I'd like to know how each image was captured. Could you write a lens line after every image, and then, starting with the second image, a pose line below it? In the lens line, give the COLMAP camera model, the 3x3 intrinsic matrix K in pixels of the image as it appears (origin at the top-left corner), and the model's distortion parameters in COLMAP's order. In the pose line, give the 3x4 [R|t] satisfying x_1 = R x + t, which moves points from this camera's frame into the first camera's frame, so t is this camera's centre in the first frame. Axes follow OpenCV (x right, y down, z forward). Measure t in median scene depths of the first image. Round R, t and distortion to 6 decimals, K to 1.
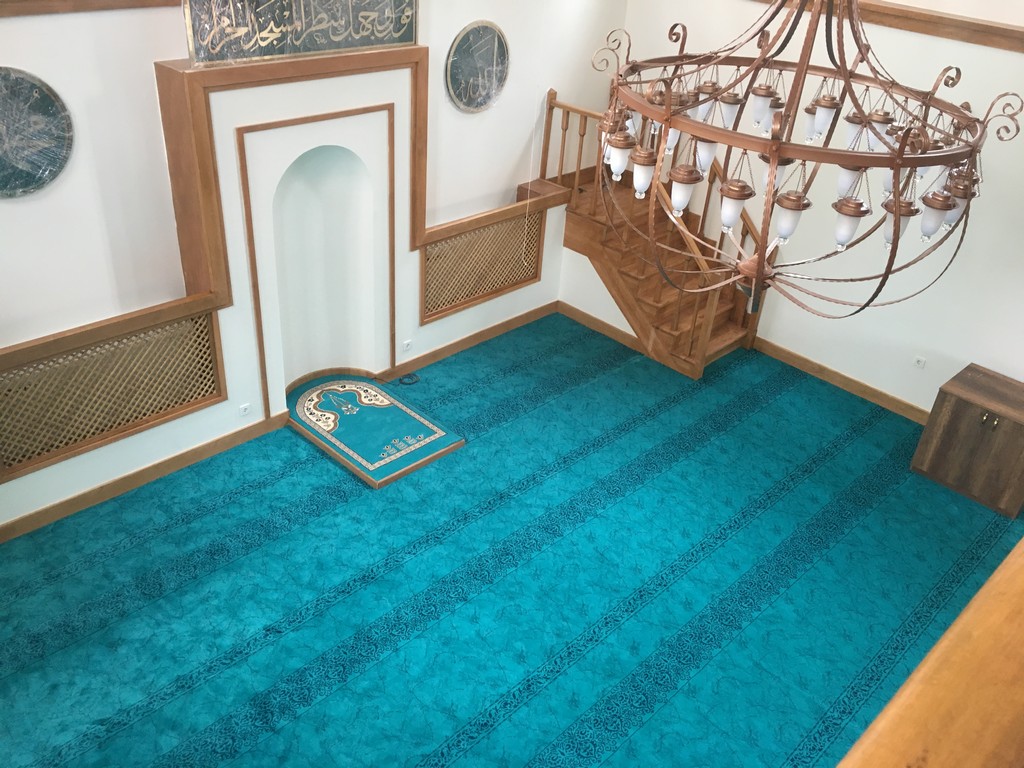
lens RADIAL K [[864.0, 0, 514.0], [0, 864.0, 381.4], [0, 0, 1]] dist [0.079208, -0.095790]
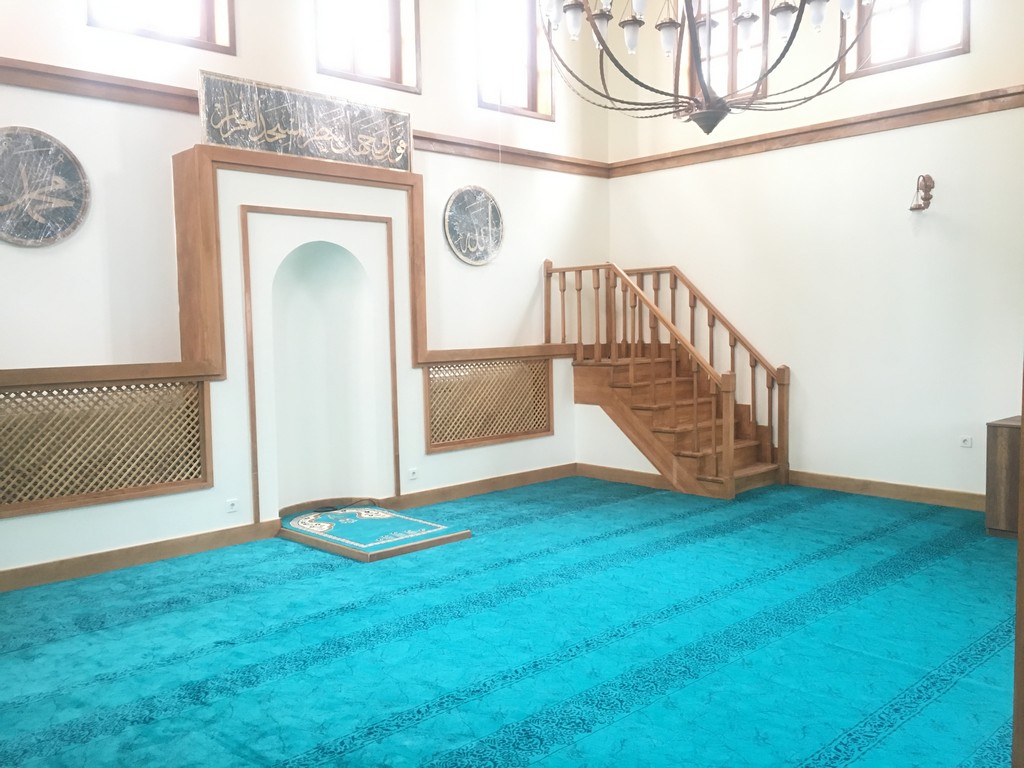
lens RADIAL K [[864.0, 0, 514.0], [0, 864.0, 381.4], [0, 0, 1]] dist [0.079208, -0.095790]
pose [[0.995287, -0.088608, -0.039398, 0.040588], [0.060236, 0.883312, -0.464900, 0.385685], [0.075995, 0.460336, 0.884486, 0.147759]]
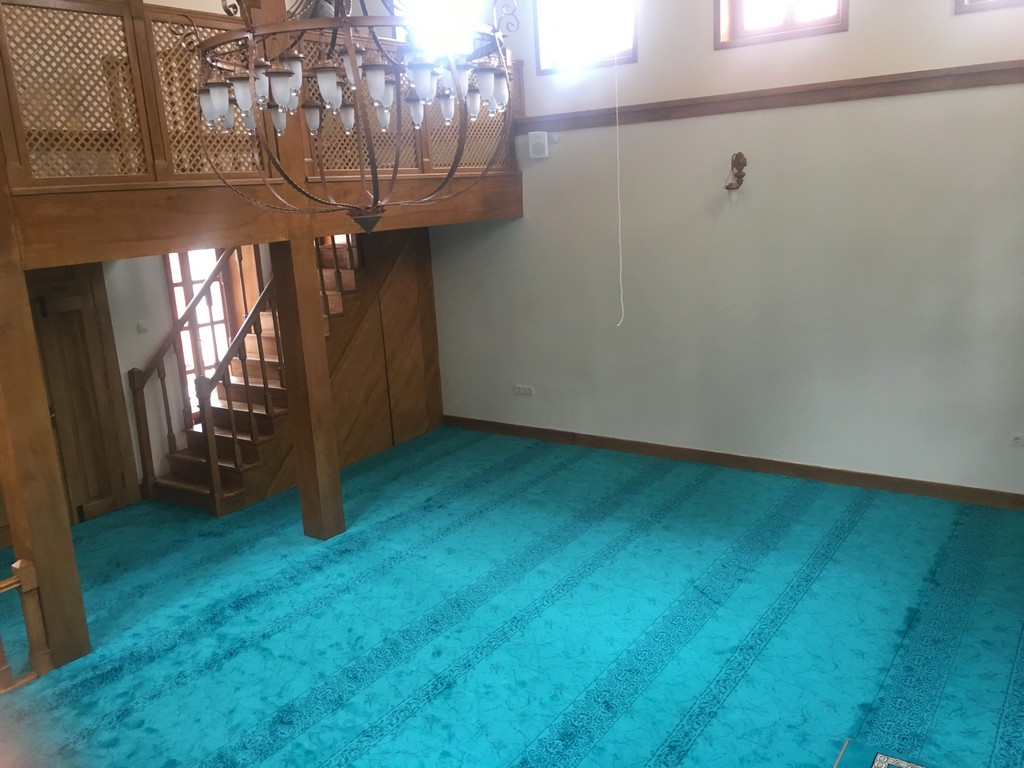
lens RADIAL K [[867.4, 0, 514.3], [0, 867.4, 382.3], [0, 0, 1]] dist [0.085740, -0.103632]
pose [[-0.983906, 0.019816, -0.177584, 0.184452], [-0.108439, 0.723682, 0.681561, -0.473689], [0.142020, 0.689849, -0.709886, 1.248525]]
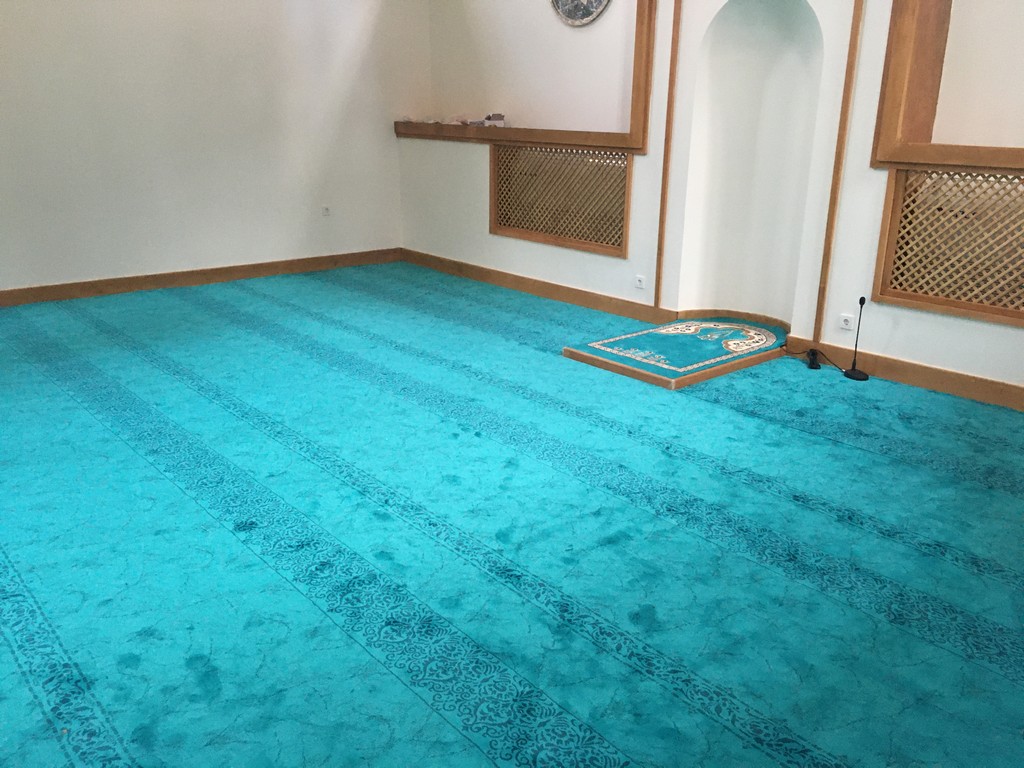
lens RADIAL K [[864.0, 0, 514.0], [0, 864.0, 381.4], [0, 0, 1]] dist [0.079208, -0.095790]
pose [[-0.073291, 0.232803, -0.969758, 0.685401], [-0.537261, 0.810000, 0.235056, -0.029681], [0.840226, 0.538240, 0.065710, 0.928750]]
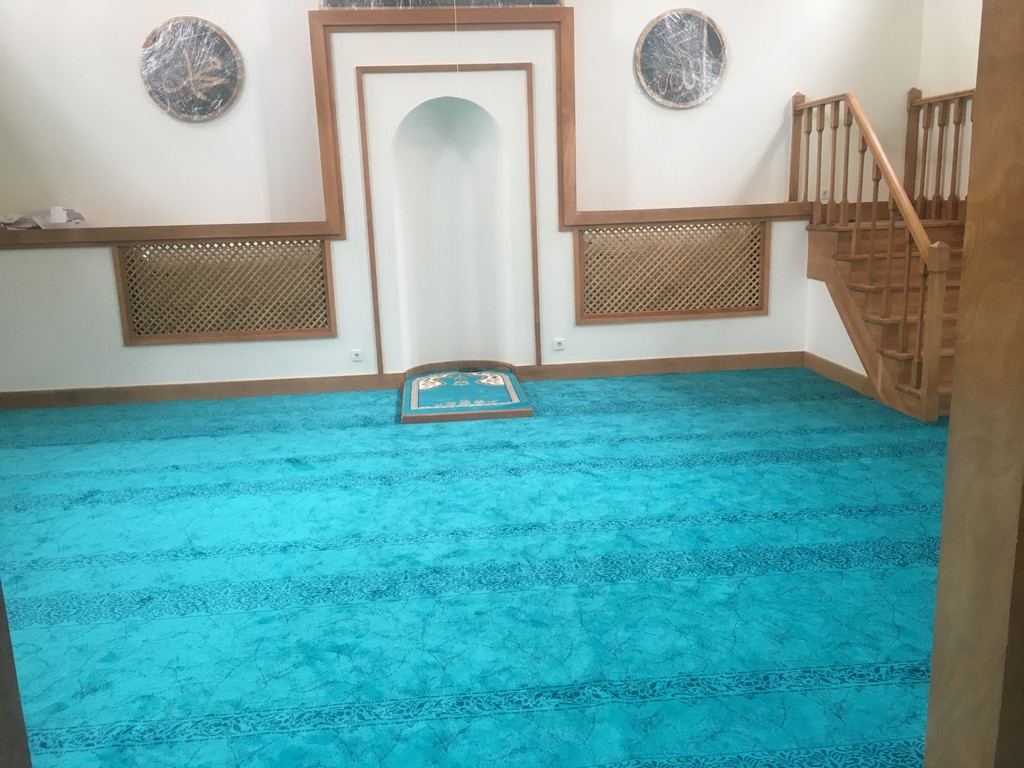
lens RADIAL K [[864.0, 0, 514.0], [0, 864.0, 381.4], [0, 0, 1]] dist [0.079208, -0.095790]
pose [[0.760975, 0.041232, -0.647470, 0.519816], [-0.259860, 0.933799, -0.245949, 0.278306], [0.594466, 0.355413, 0.721312, 0.407259]]
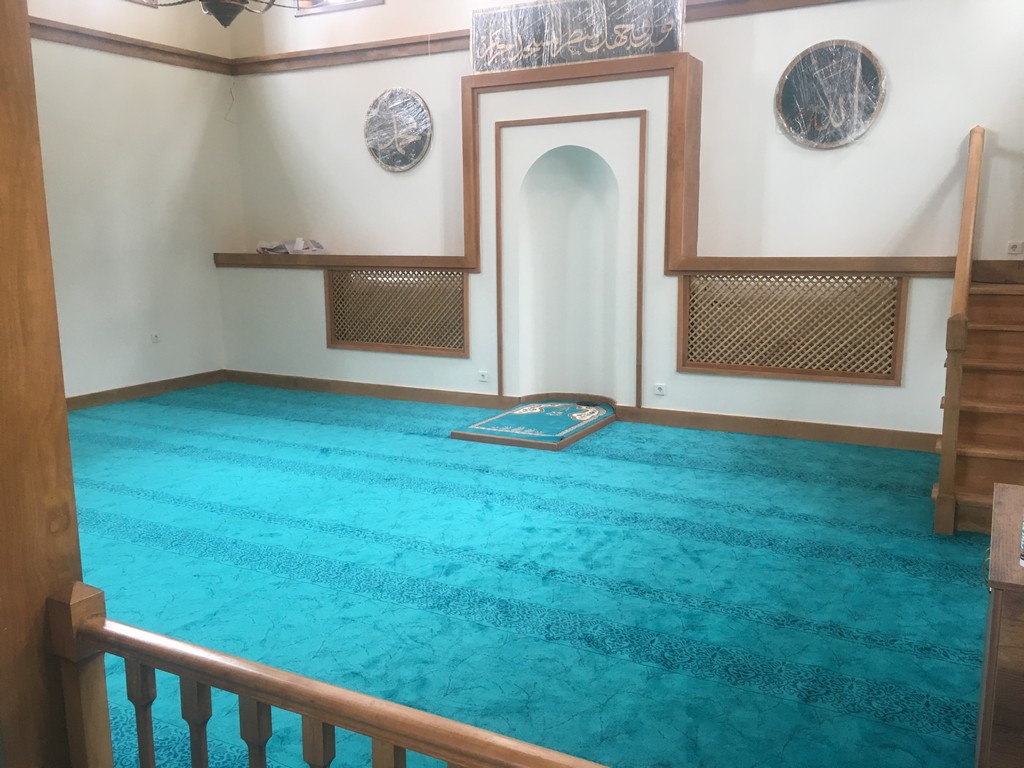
lens RADIAL K [[864.0, 0, 514.0], [0, 864.0, 381.4], [0, 0, 1]] dist [0.079208, -0.095790]
pose [[0.285711, 0.086413, -0.954412, 0.831325], [-0.476317, 0.877000, -0.063185, 0.096229], [0.831559, 0.472655, 0.291729, 0.744589]]
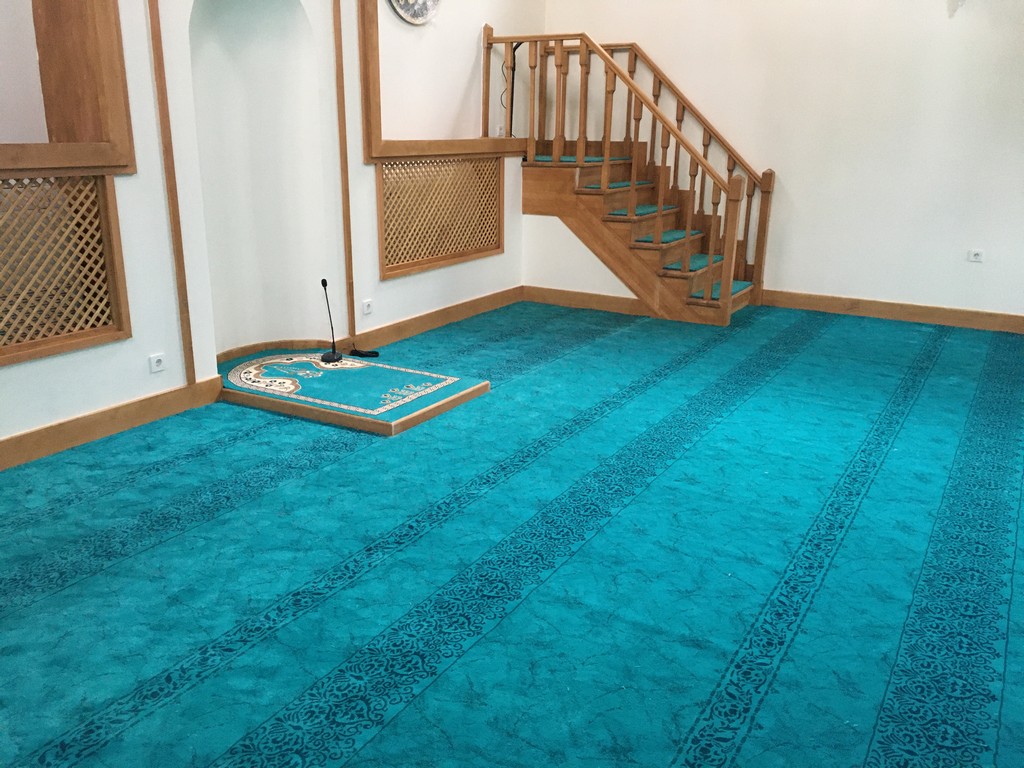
lens RADIAL K [[864.0, 0, 514.0], [0, 864.0, 381.4], [0, 0, 1]] dist [0.079208, -0.095790]
pose [[0.967633, -0.126713, 0.218245, -0.208553], [0.176743, 0.957564, -0.227667, 0.251896], [-0.180135, 0.258871, 0.948966, 0.364581]]
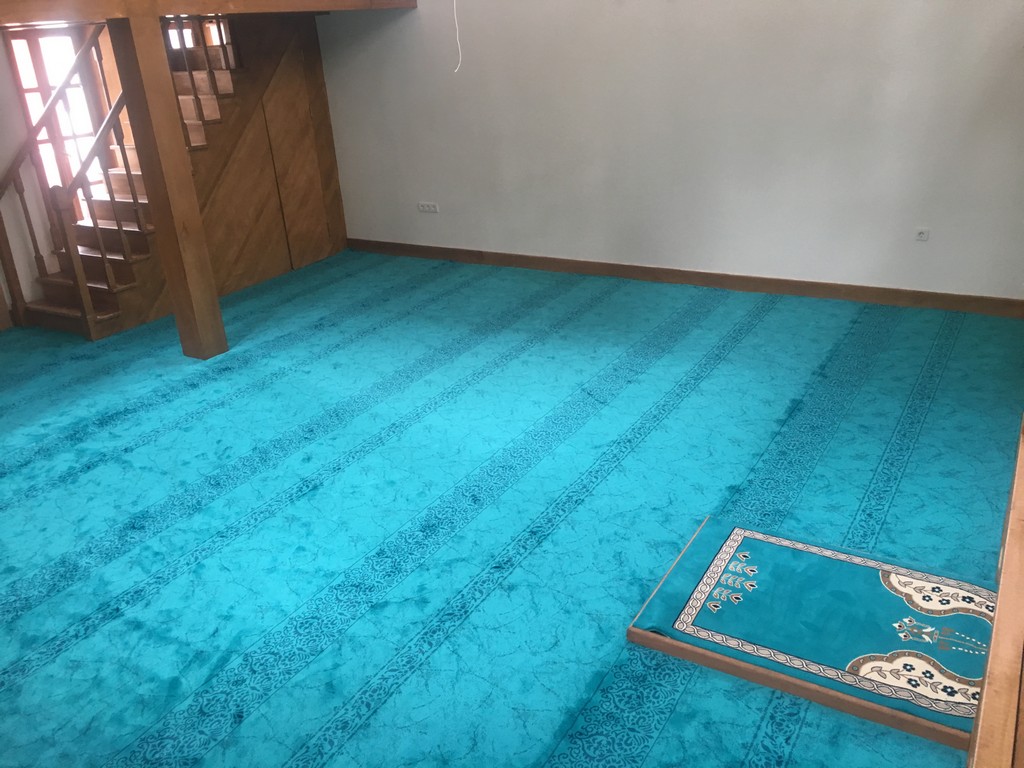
lens RADIAL K [[871.8, 0, 513.0], [0, 871.8, 382.5], [0, 0, 1]] dist [0.077476, -0.088967]
pose [[-0.972579, 0.076198, -0.219738, 0.105476], [-0.130702, 0.602431, 0.787397, -0.410830], [0.192375, 0.794526, -0.575952, 1.265438]]
